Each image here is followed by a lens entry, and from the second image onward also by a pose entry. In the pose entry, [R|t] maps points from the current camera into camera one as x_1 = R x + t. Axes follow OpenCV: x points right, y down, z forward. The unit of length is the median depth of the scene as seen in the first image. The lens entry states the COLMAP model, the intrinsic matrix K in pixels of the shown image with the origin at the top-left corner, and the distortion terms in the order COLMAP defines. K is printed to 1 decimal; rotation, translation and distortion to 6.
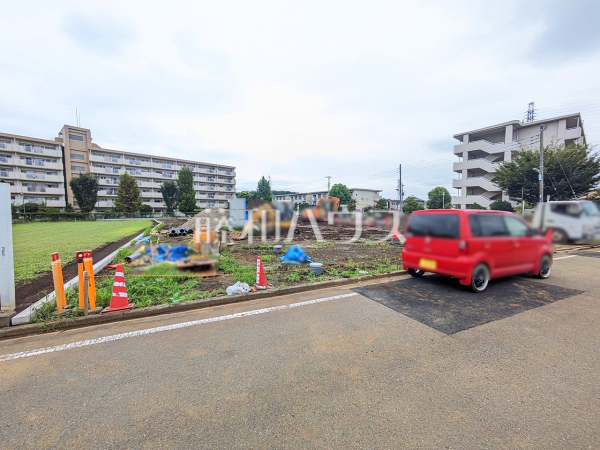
lens RADIAL K [[237.3, 0, 298.4], [0, 237.3, 224.0], [0, 0, 1]] dist [0.003510, 0.000863]
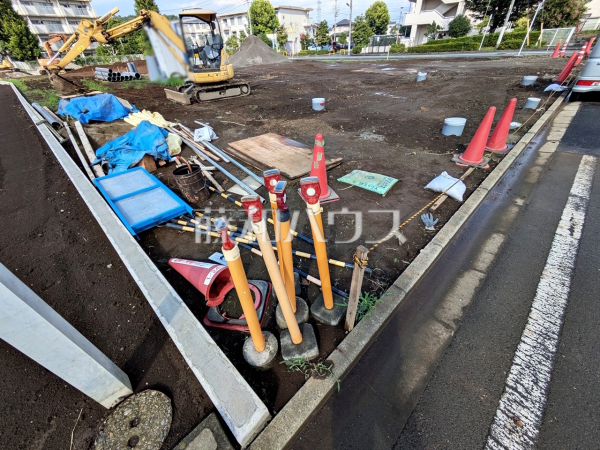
lens RADIAL K [[237.3, 0, 298.4], [0, 237.3, 224.0], [0, 0, 1]] dist [0.003510, 0.000863]
pose [[0.941518, -0.239274, 0.237259, -0.063934], [0.068362, 0.825105, 0.560829, 0.000074], [-0.329955, -0.511811, 0.793208, 0.049550]]
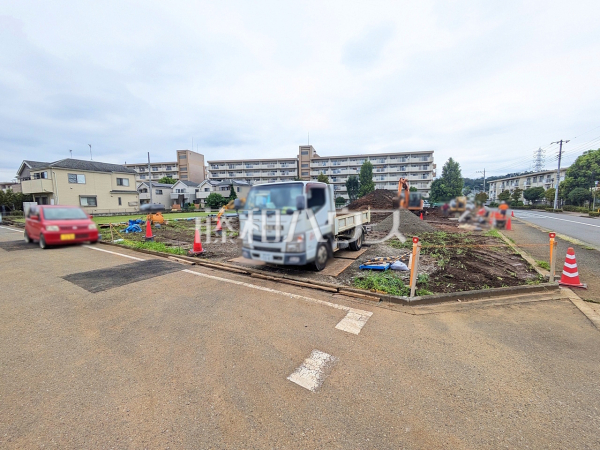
lens RADIAL K [[237.3, 0, 298.4], [0, 237.3, 224.0], [0, 0, 1]] dist [0.003510, 0.000863]
pose [[0.543387, 0.071751, -0.836411, 0.322416], [-0.035999, 0.997416, 0.062175, -0.009960], [0.838710, -0.003675, 0.544565, 0.155450]]
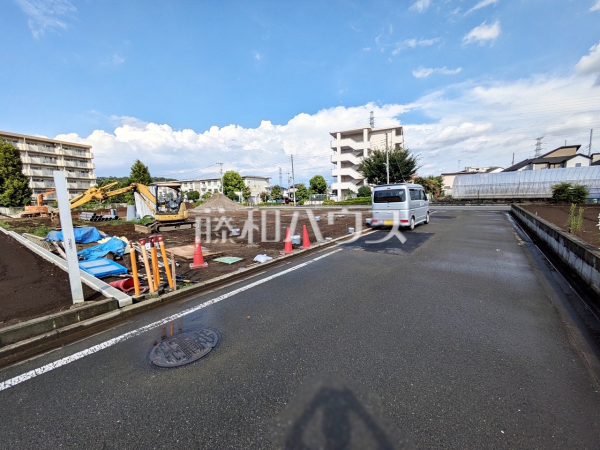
lens RADIAL K [[237.3, 0, 298.4], [0, 237.3, 224.0], [0, 0, 1]] dist [0.003510, 0.000863]
pose [[0.888987, -0.081851, 0.450559, -0.053088], [0.057774, 0.996081, 0.066963, 0.001647], [-0.454274, -0.033499, 0.890232, -0.016350]]
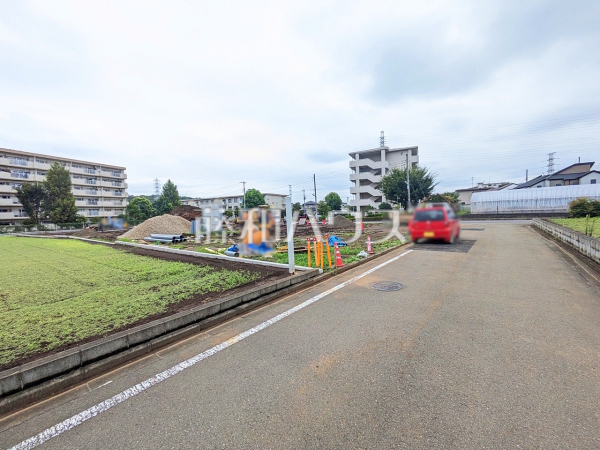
lens RADIAL K [[237.3, 0, 298.4], [0, 237.3, 224.0], [0, 0, 1]] dist [0.003510, 0.000863]
pose [[0.903910, -0.053249, 0.424395, -0.118317], [0.060725, 0.998146, -0.004101, 0.001799], [-0.423389, 0.029478, 0.905468, -0.033847]]
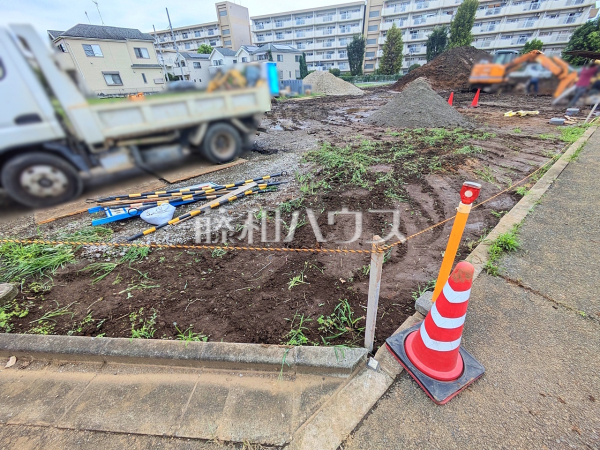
lens RADIAL K [[237.3, 0, 298.4], [0, 237.3, 224.0], [0, 0, 1]] dist [0.003510, 0.000863]
pose [[0.301423, 0.493762, -0.815686, 0.315964], [-0.019575, 0.858498, 0.512443, -0.013187], [0.953290, -0.138495, 0.268436, 0.254642]]
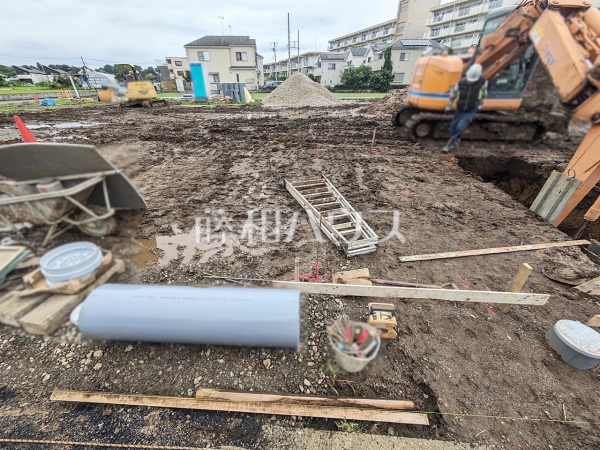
lens RADIAL K [[237.3, 0, 298.4], [0, 237.3, 224.0], [0, 0, 1]] dist [0.003510, 0.000863]
pose [[-0.434610, 0.462288, -0.772919, 0.189551], [-0.042861, 0.846620, 0.530470, -0.028125], [0.899598, 0.263675, -0.348135, 0.591139]]
